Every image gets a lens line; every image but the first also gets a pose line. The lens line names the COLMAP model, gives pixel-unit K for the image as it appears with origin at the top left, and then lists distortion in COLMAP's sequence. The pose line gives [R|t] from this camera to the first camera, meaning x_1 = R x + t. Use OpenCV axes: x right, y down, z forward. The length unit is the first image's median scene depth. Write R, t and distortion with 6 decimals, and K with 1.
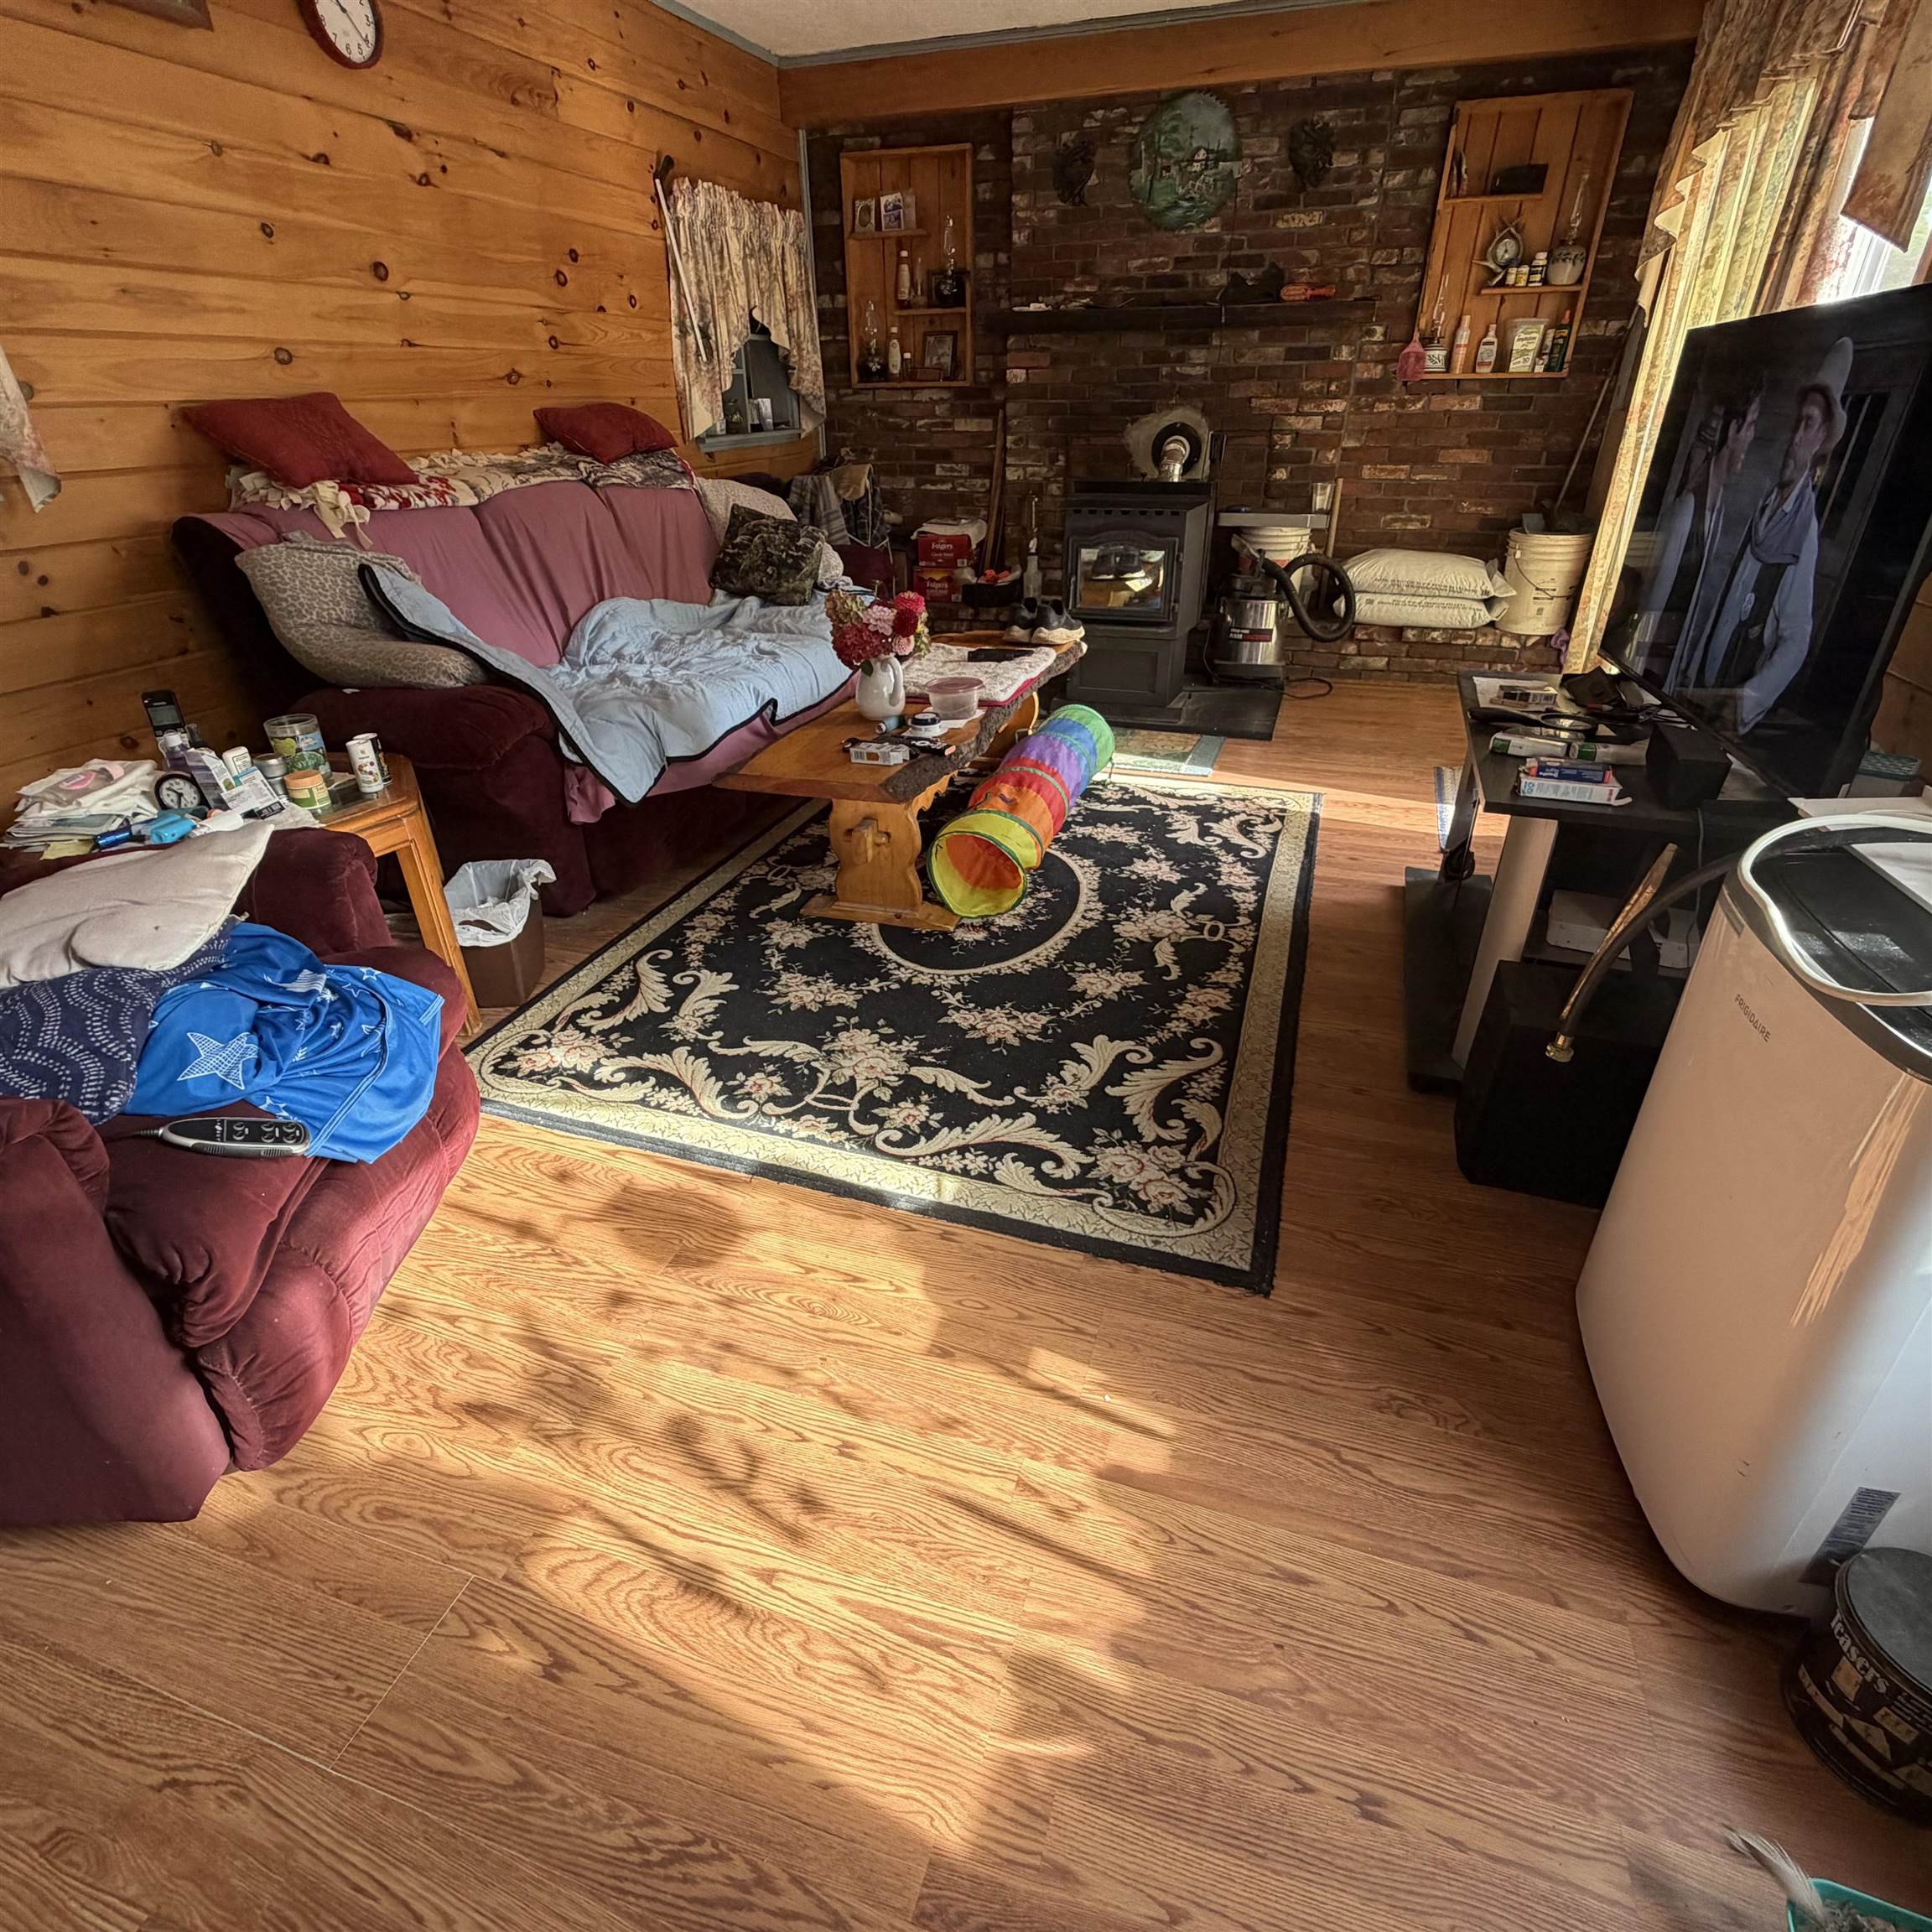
lens RADIAL K [[1017.3, 0, 957.3], [0, 1017.3, 965.9], [0, 0, 1]] dist [-0.002119, -0.000249]
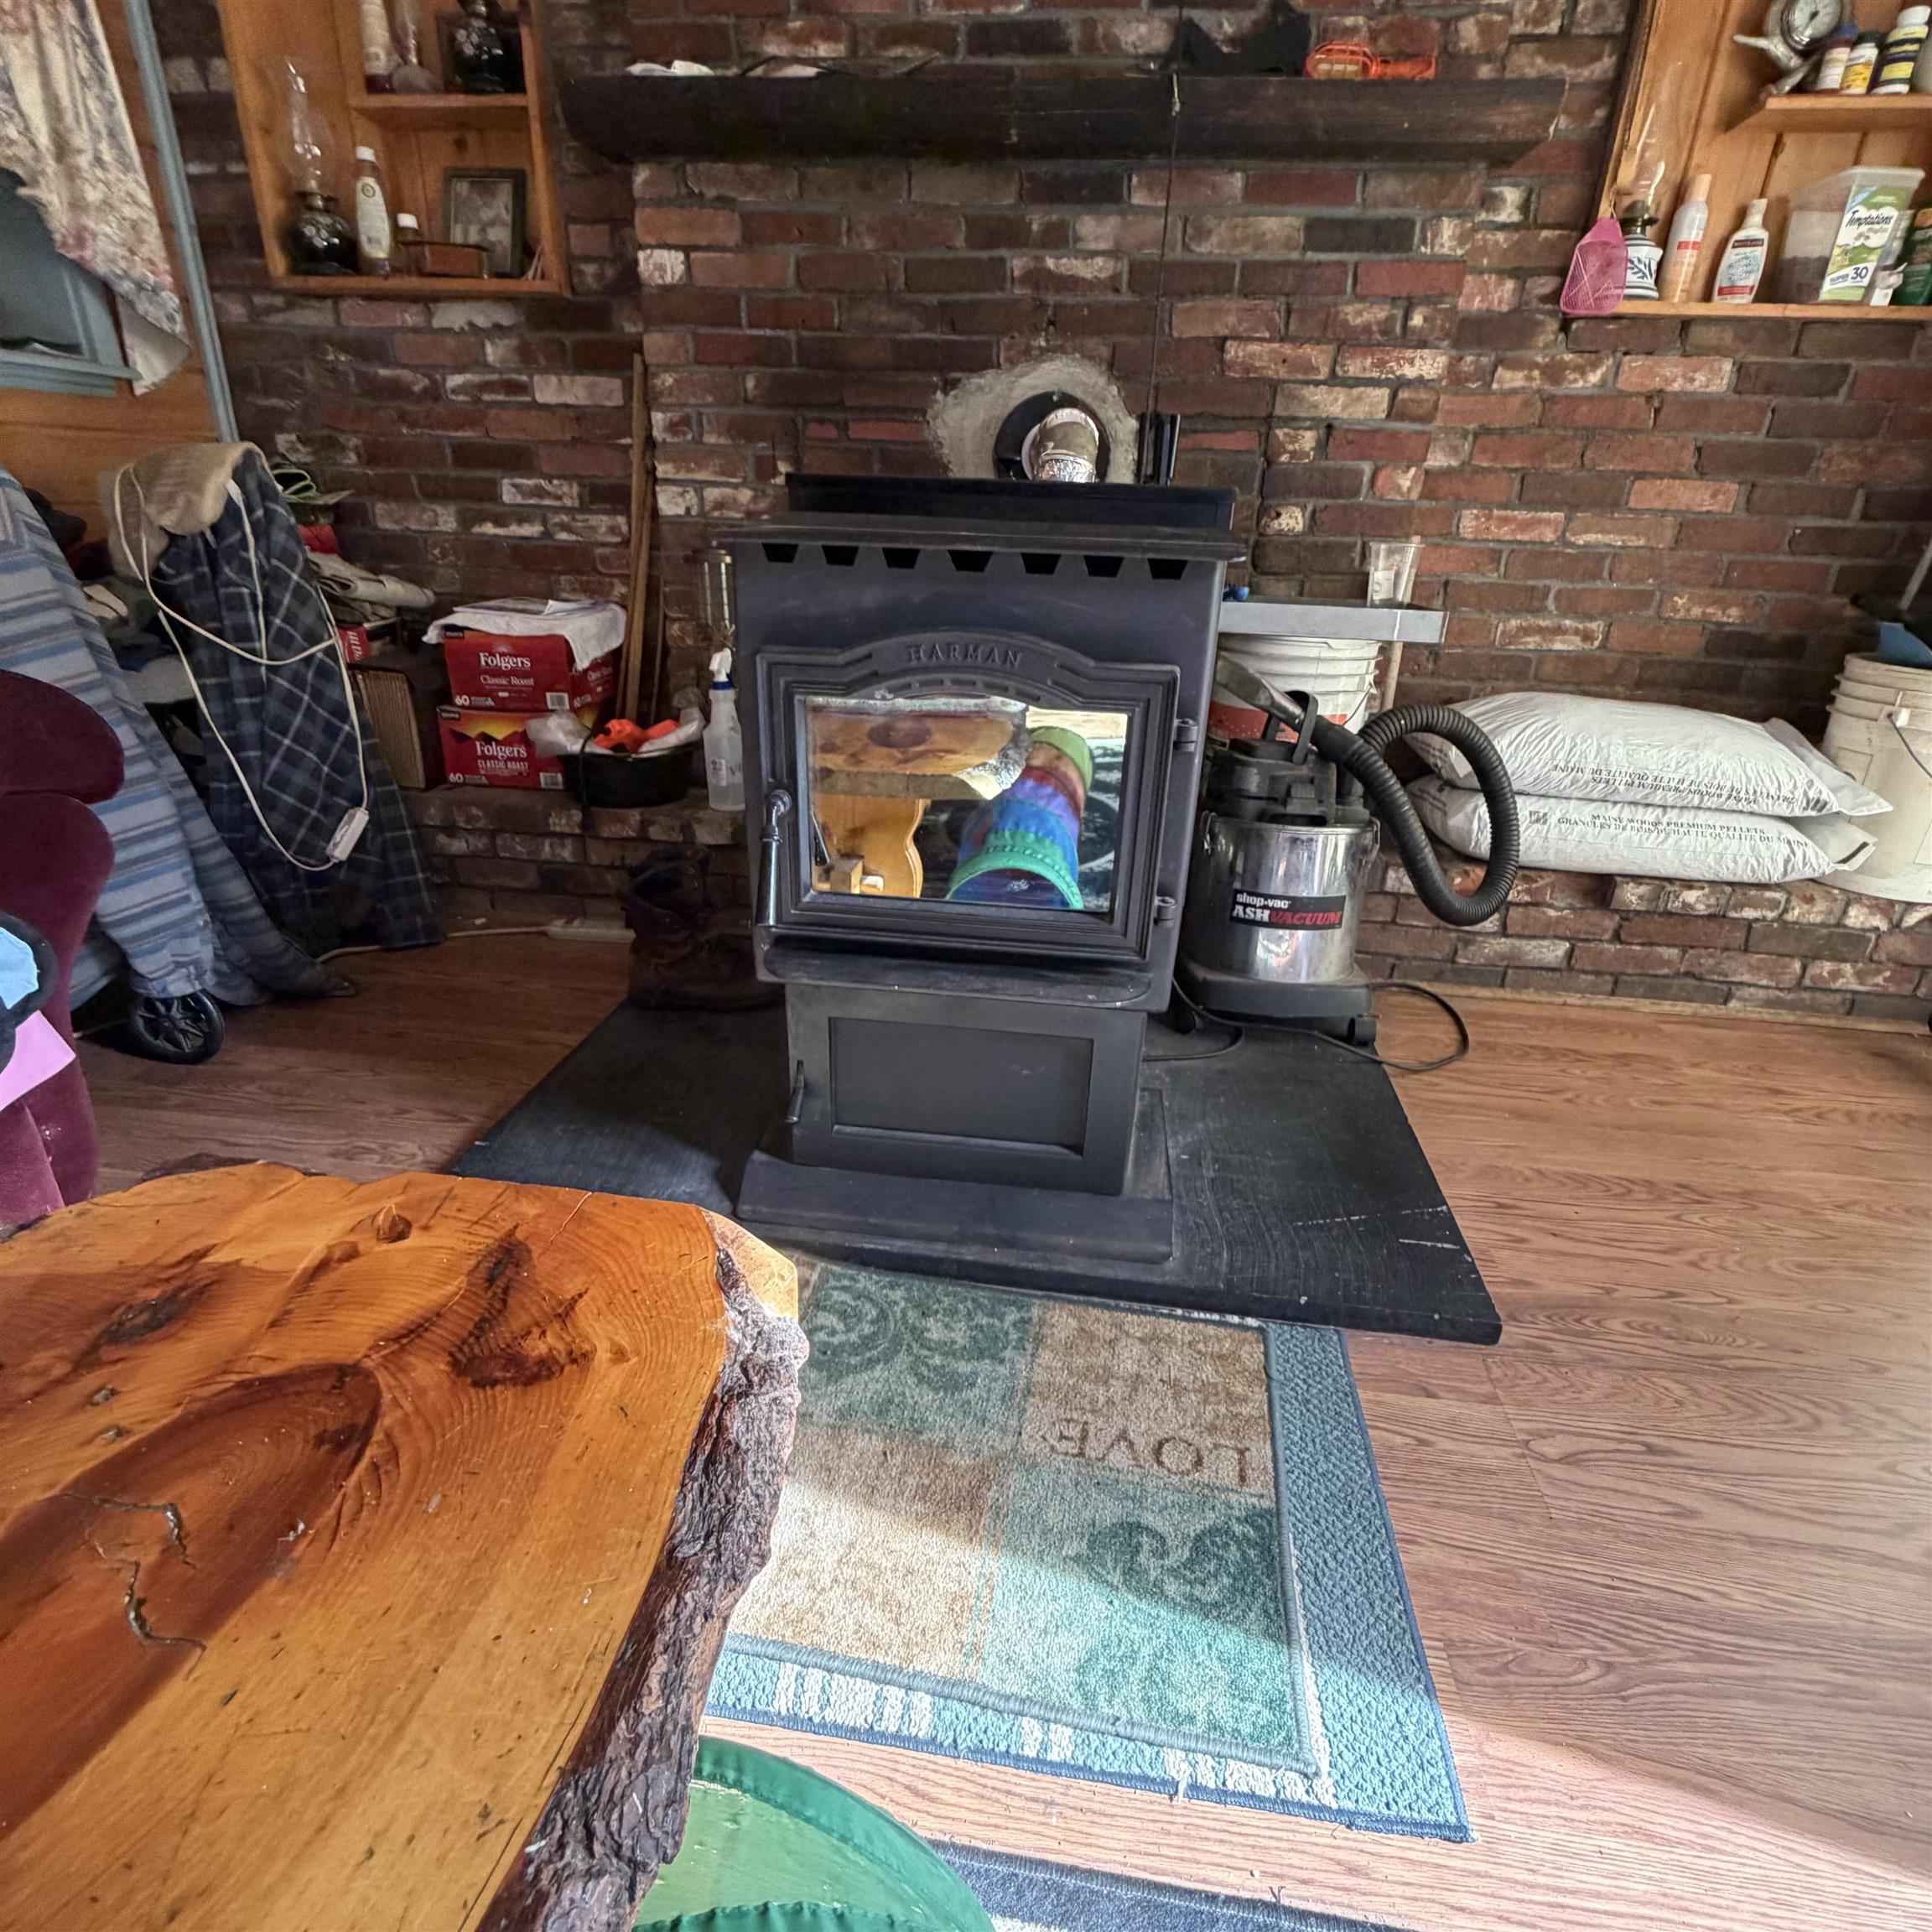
lens RADIAL K [[1017.3, 0, 957.3], [0, 1017.3, 965.9], [0, 0, 1]] dist [-0.002119, -0.000249]
pose [[0.980748, -0.034830, 0.192144, 0.091448], [0.052771, 0.994627, -0.089063, -0.269909], [-0.188010, 0.097488, 0.977317, 0.636795]]
